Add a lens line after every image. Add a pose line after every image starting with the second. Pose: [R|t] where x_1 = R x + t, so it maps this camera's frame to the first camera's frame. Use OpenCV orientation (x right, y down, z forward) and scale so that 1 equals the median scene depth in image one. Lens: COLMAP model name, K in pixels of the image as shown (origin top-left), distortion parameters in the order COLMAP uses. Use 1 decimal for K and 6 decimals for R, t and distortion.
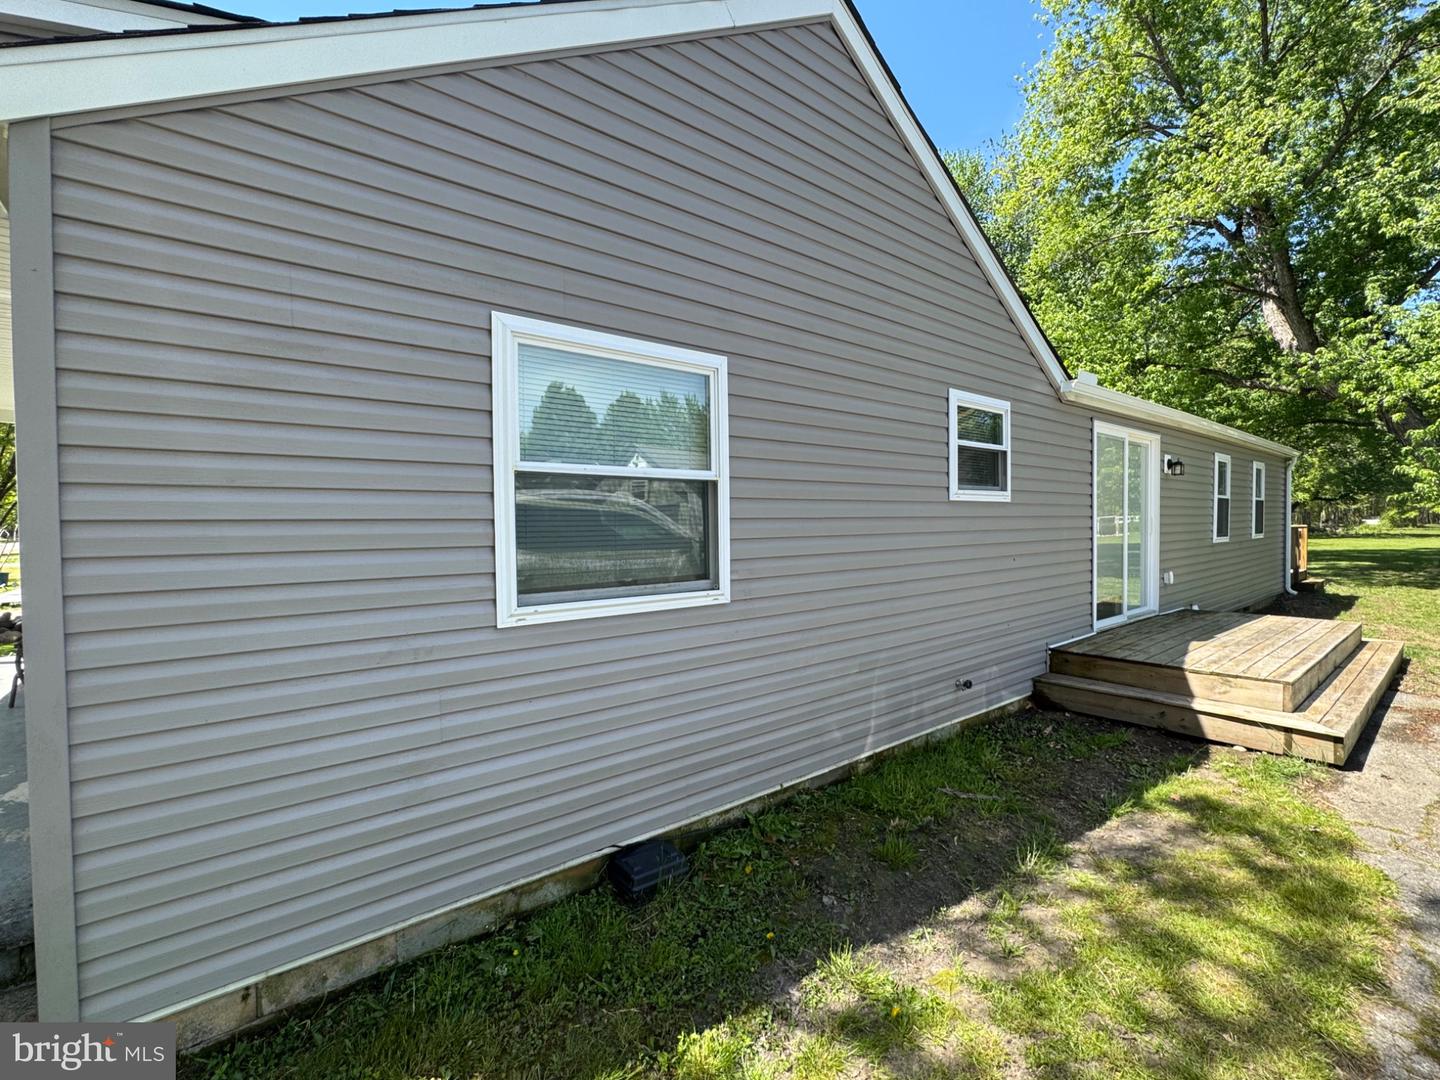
lens RADIAL K [[642.9, 0, 722.5], [0, 642.9, 537.5], [0, 0, 1]] dist [0.000720, 0.000229]
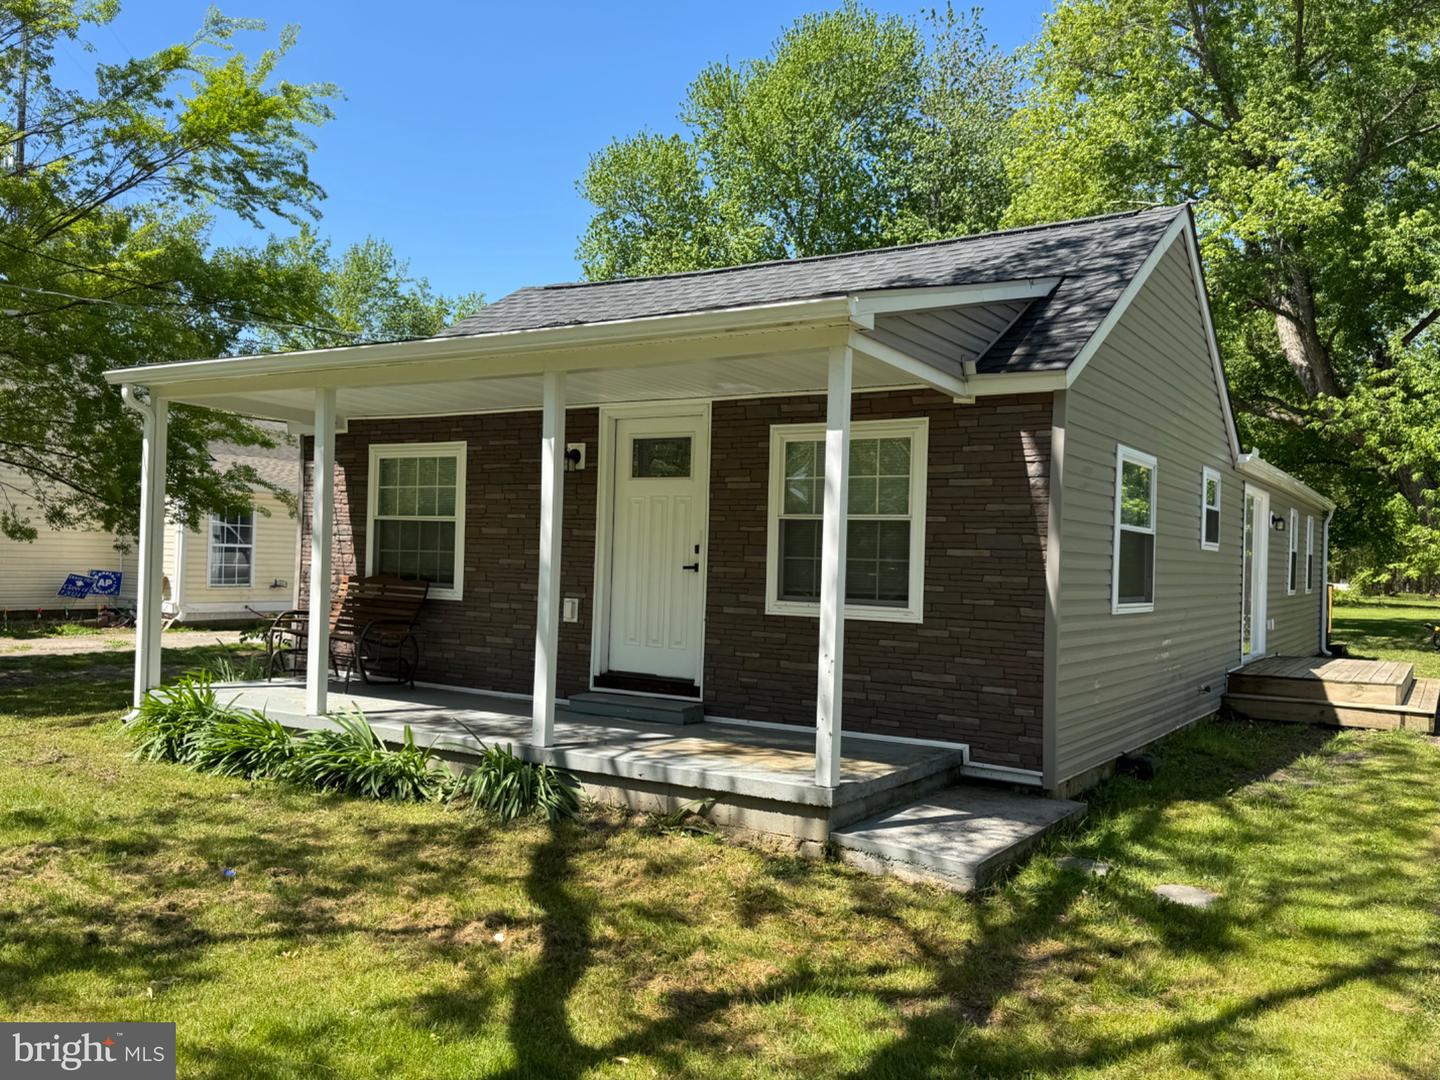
lens RADIAL K [[1239.2, 0, 718.3], [0, 1239.2, 540.7], [0, 0, 1]] dist [0.009263, 0.002293]
pose [[0.943509, 0.046496, 0.328069, -0.554206], [-0.035535, 0.998594, -0.039331, 0.023431], [-0.329437, 0.025451, 0.943835, -0.424295]]
